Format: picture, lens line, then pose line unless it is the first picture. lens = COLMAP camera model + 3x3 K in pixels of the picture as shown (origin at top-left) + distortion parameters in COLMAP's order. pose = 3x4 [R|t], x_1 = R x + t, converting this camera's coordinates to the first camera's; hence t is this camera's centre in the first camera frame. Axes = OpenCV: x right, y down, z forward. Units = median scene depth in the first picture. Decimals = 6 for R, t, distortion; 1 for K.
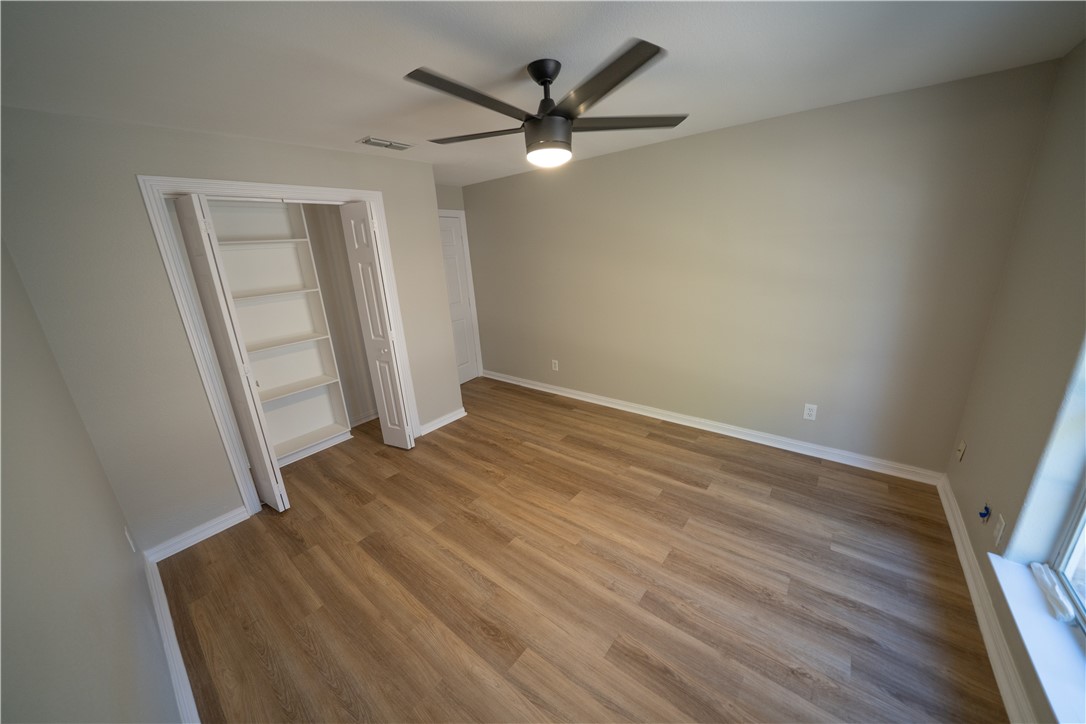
lens RADIAL K [[377.1, 0, 545.0], [0, 377.1, 358.9], [0, 0, 1]] dist [-0.025753, 0.002361]
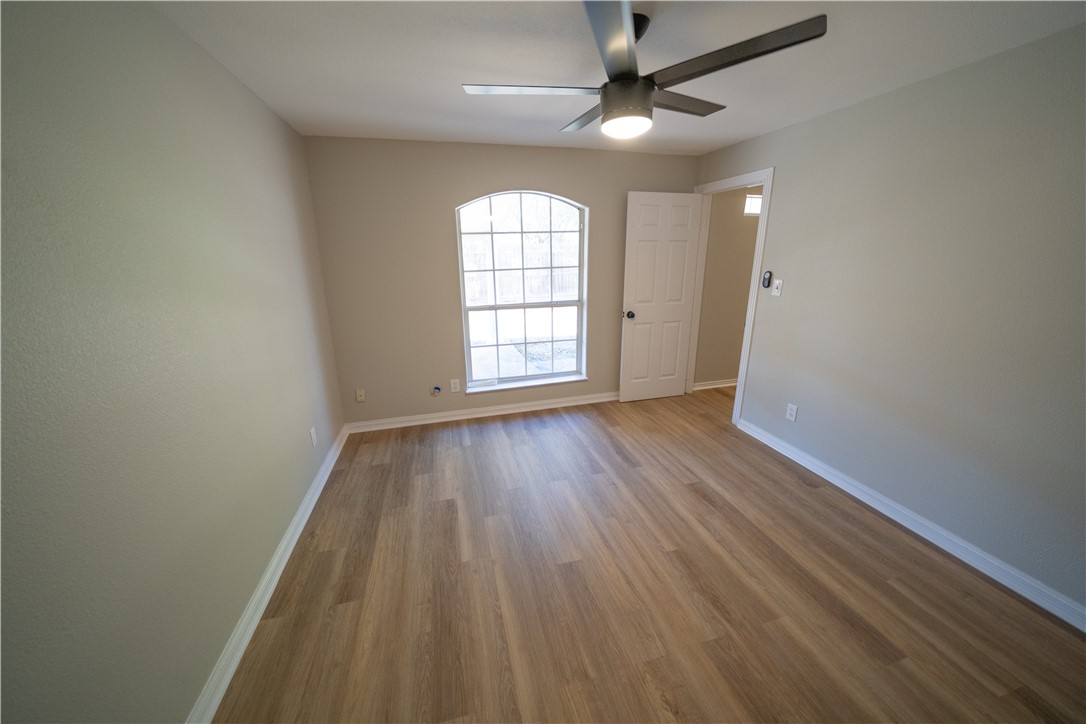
lens RADIAL K [[377.1, 0, 542.7], [0, 377.1, 360.8], [0, 0, 1]] dist [-0.025753, 0.002361]
pose [[-0.806528, -0.098543, 0.582925, -0.246923], [0.218744, 0.866292, 0.449098, -0.303056], [-0.549239, 0.489722, -0.677133, 1.219449]]
